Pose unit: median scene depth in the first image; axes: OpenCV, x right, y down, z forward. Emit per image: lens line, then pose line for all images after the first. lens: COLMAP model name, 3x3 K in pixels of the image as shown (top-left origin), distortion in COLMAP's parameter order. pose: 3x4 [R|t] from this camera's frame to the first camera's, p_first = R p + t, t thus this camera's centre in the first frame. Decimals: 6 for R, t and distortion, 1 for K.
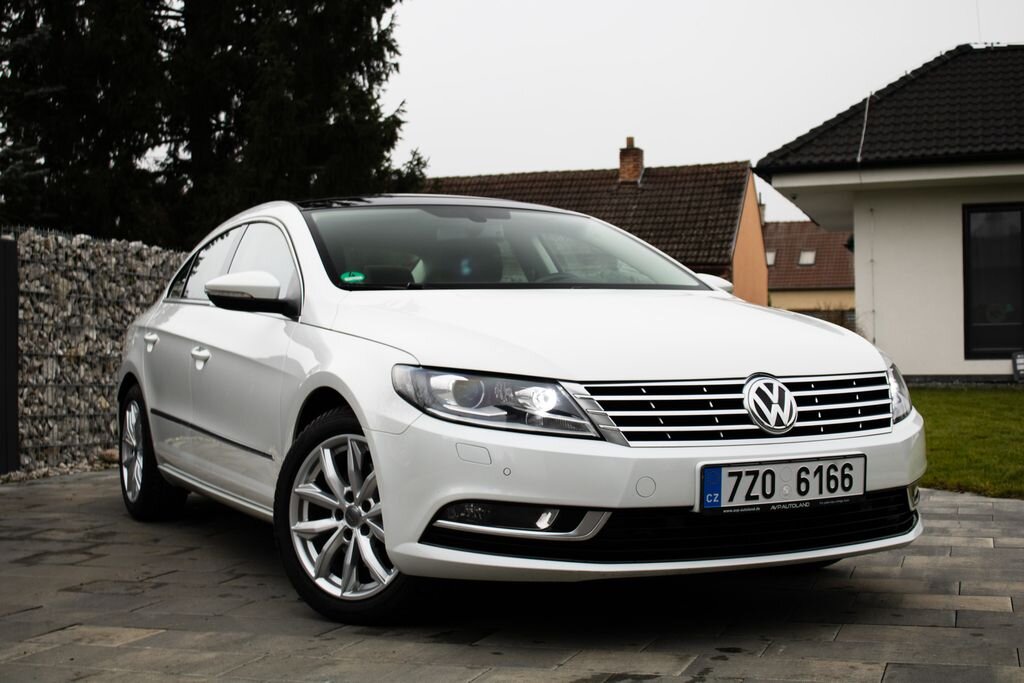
lens RADIAL K [[1445.4, 0, 512.0], [0, 1445.4, 341.5], [0, 0, 1]] dist [-0.049327, -0.081072]
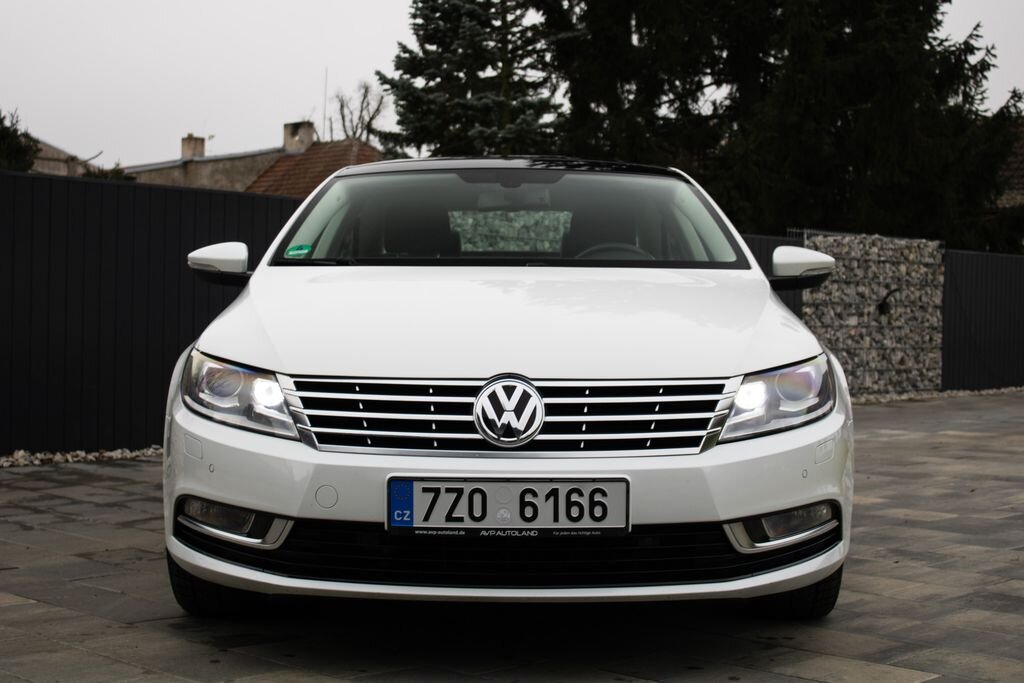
lens RADIAL K [[1638.1, 0, 512.0], [0, 1638.1, 341.5], [0, 0, 1]] dist [-0.036169, -0.116629]
pose [[0.881818, 0.033103, -0.470426, 0.636904], [-0.020956, 0.999299, 0.031037, -0.027420], [0.471123, -0.017511, 0.881894, 0.157461]]
